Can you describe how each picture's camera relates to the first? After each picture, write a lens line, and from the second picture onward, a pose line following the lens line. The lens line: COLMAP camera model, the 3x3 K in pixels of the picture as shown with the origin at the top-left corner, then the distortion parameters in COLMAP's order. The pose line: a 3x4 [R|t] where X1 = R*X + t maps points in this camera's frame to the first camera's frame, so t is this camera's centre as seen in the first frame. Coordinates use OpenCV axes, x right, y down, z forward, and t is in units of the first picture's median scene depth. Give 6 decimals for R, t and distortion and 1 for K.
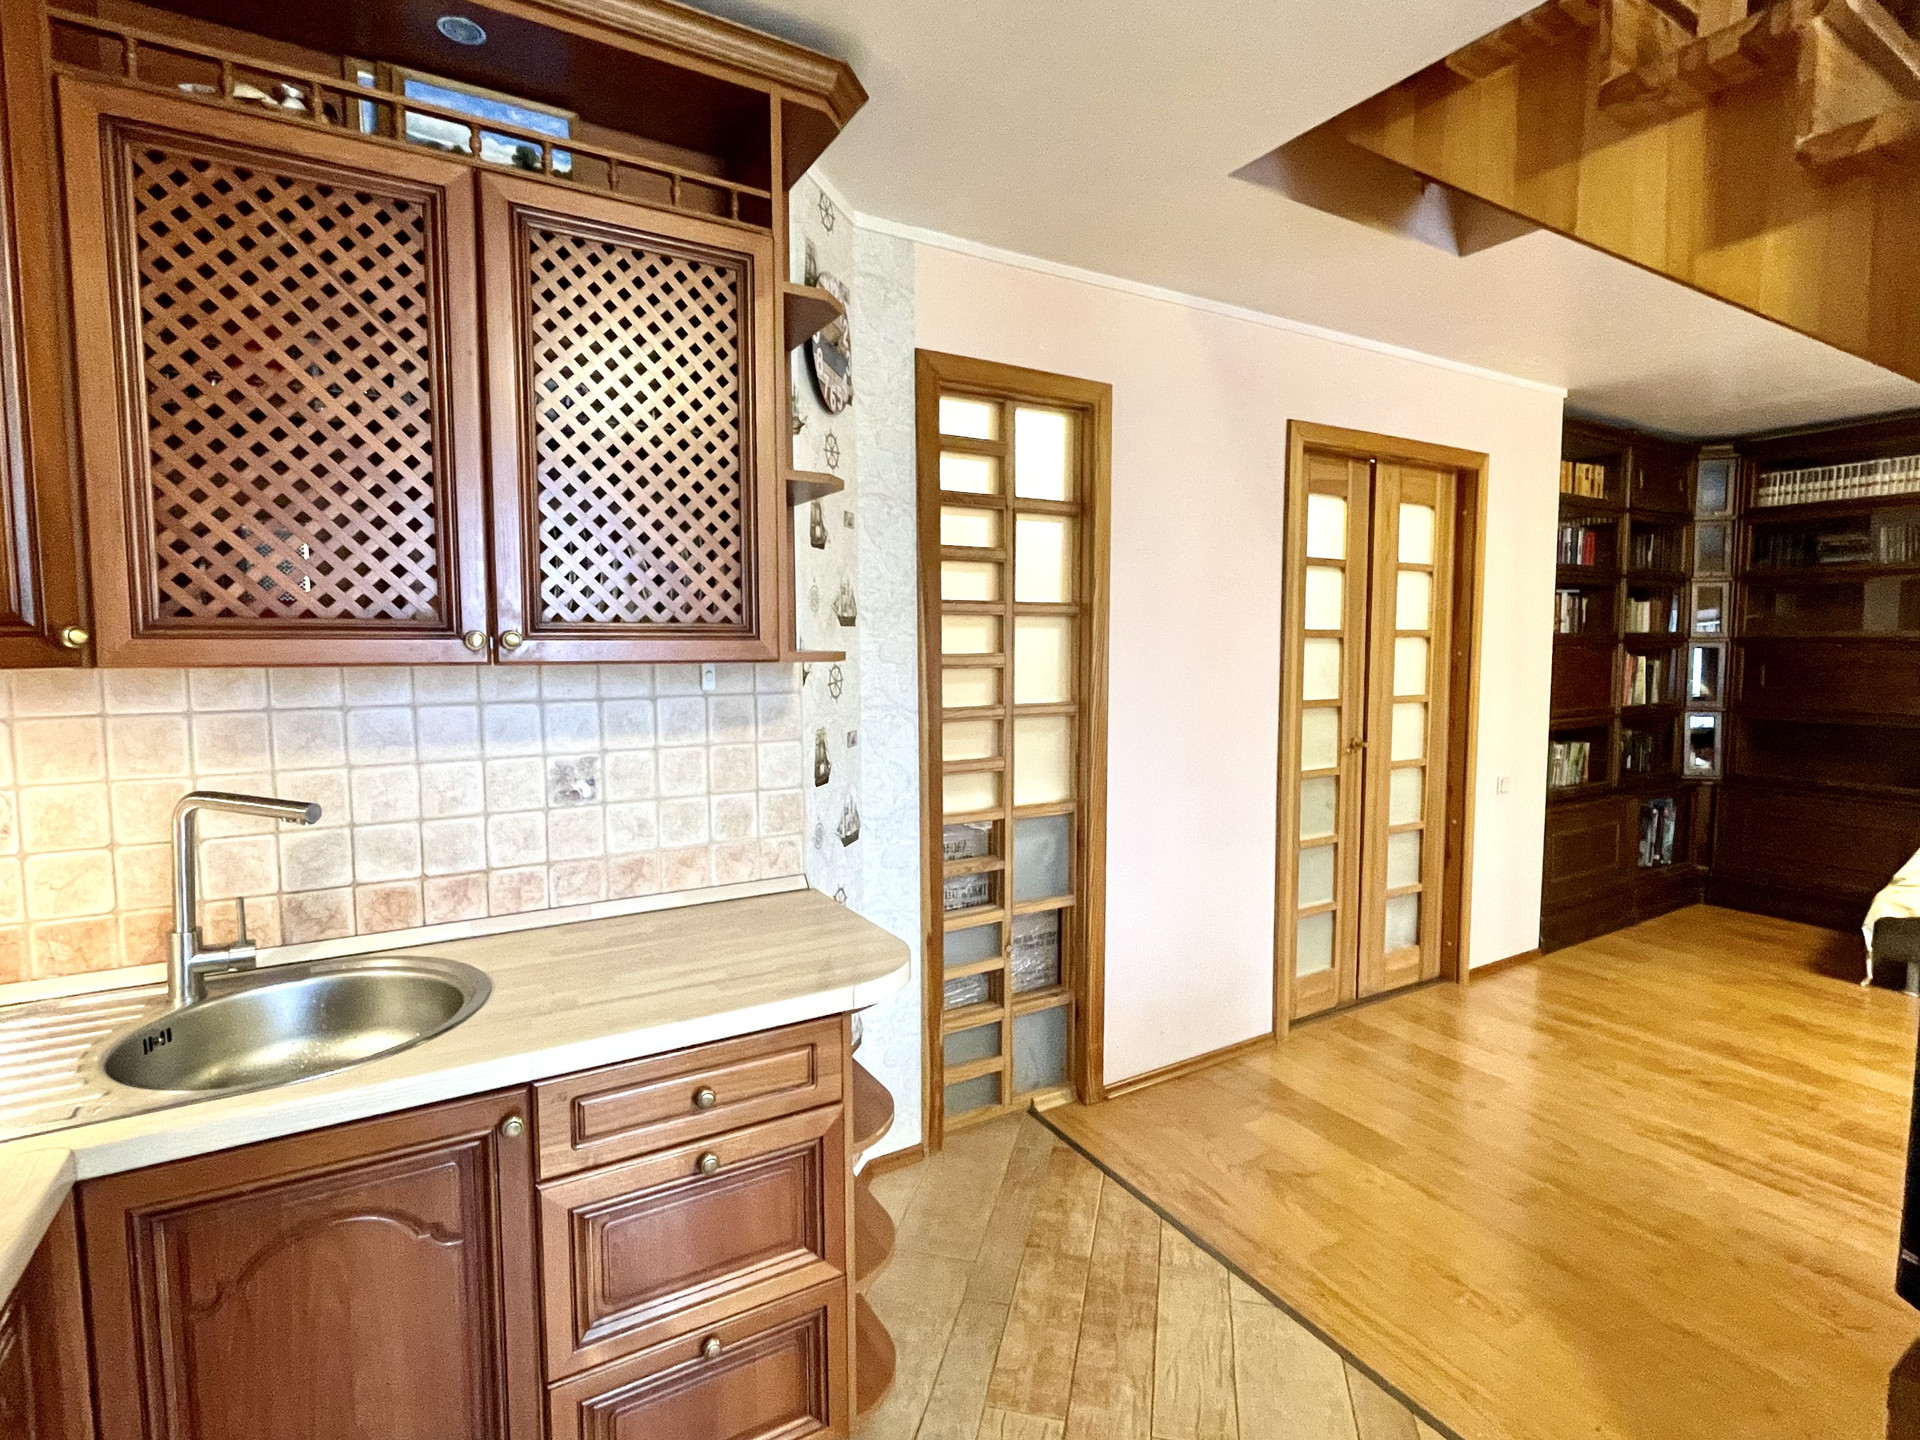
lens RADIAL K [[947.9, 0, 967.9], [0, 947.9, 712.2], [0, 0, 1]] dist [-0.001025, -0.000261]
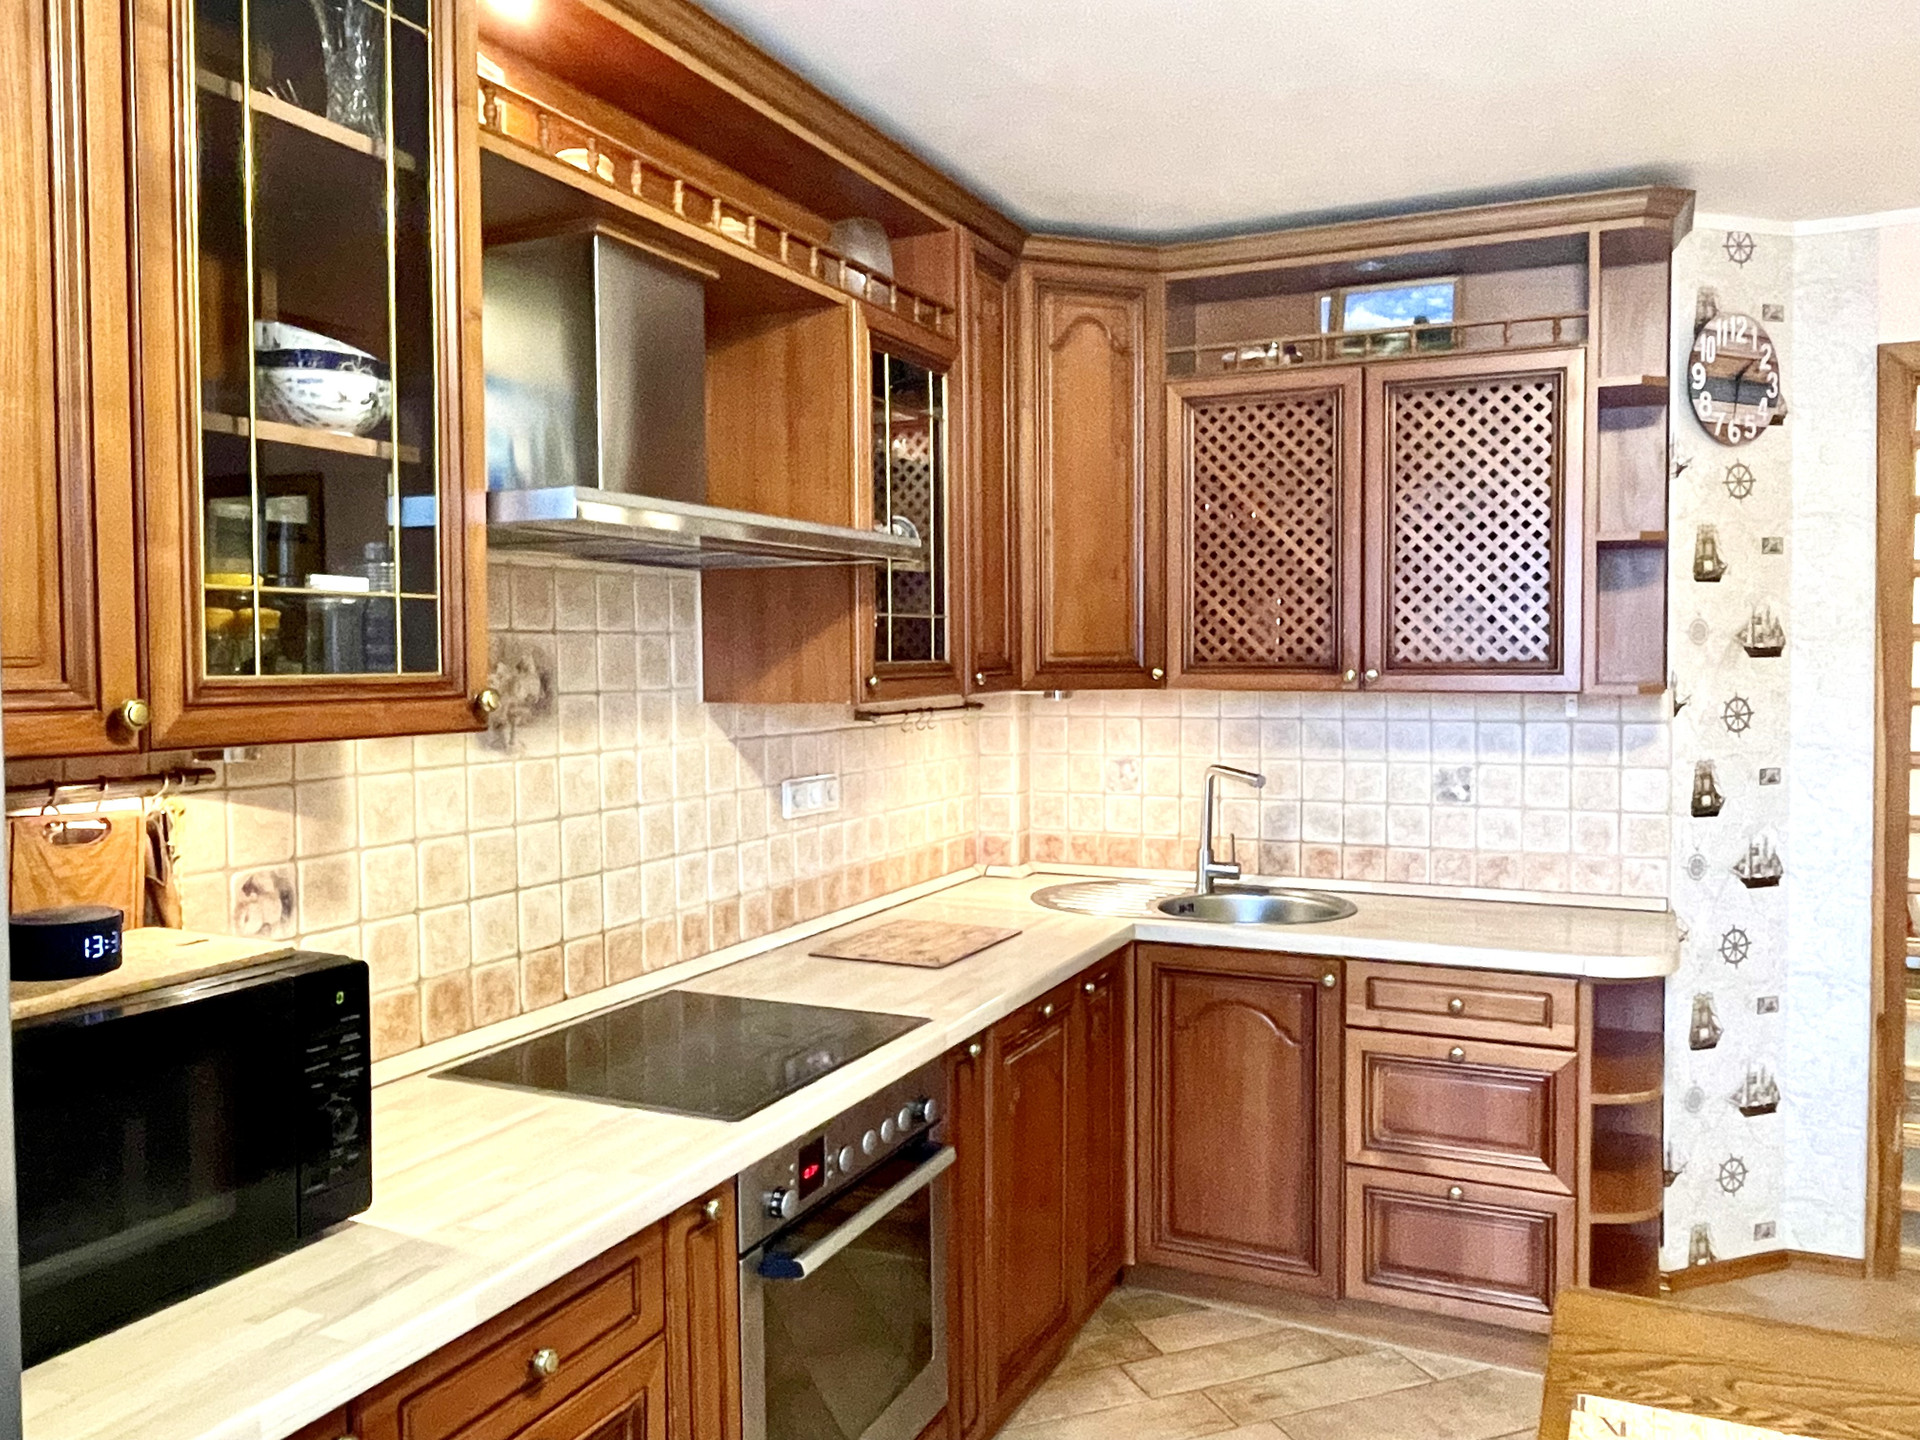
lens RADIAL K [[1447.3, 0, 959.1], [0, 1447.3, 710.9], [0, 0, 1]] dist [0.002524, 0.001867]
pose [[0.558316, 0.029453, -0.829105, 0.788653], [-0.057960, 0.998313, -0.003566, 0.018866], [0.827601, 0.050045, 0.559081, -0.602382]]
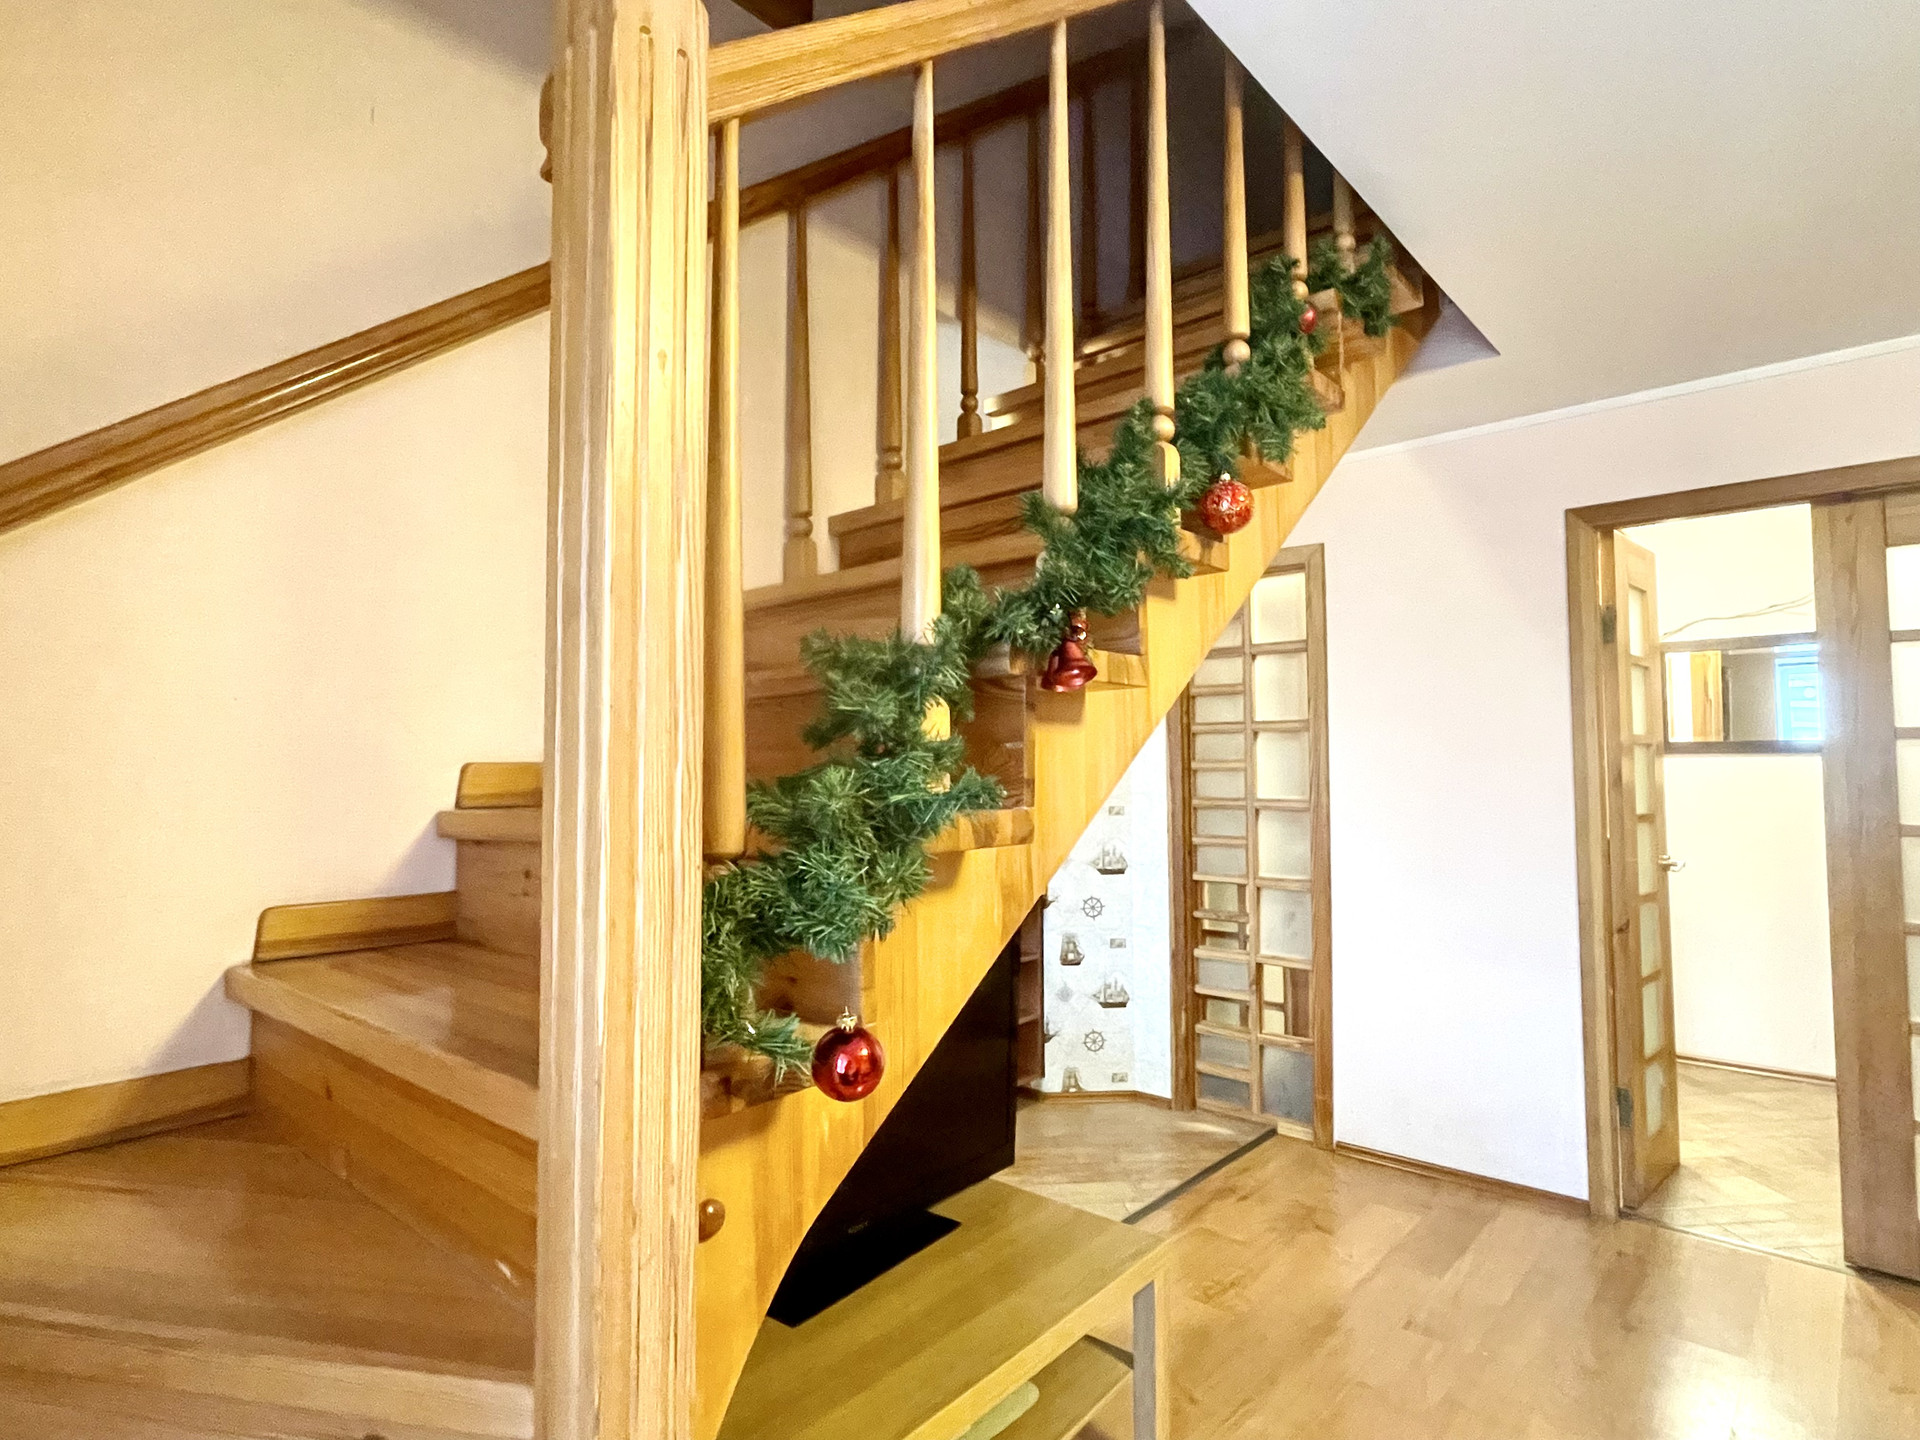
lens RADIAL K [[996.9, 0, 960.0], [0, 996.9, 720.0], [0, 0, 1]] dist [-0.003550, -0.000260]
pose [[0.295203, -0.042123, -0.954506, 1.855790], [-0.068293, 0.995542, -0.065055, 0.003153], [0.952991, 0.084391, 0.291010, 0.284878]]
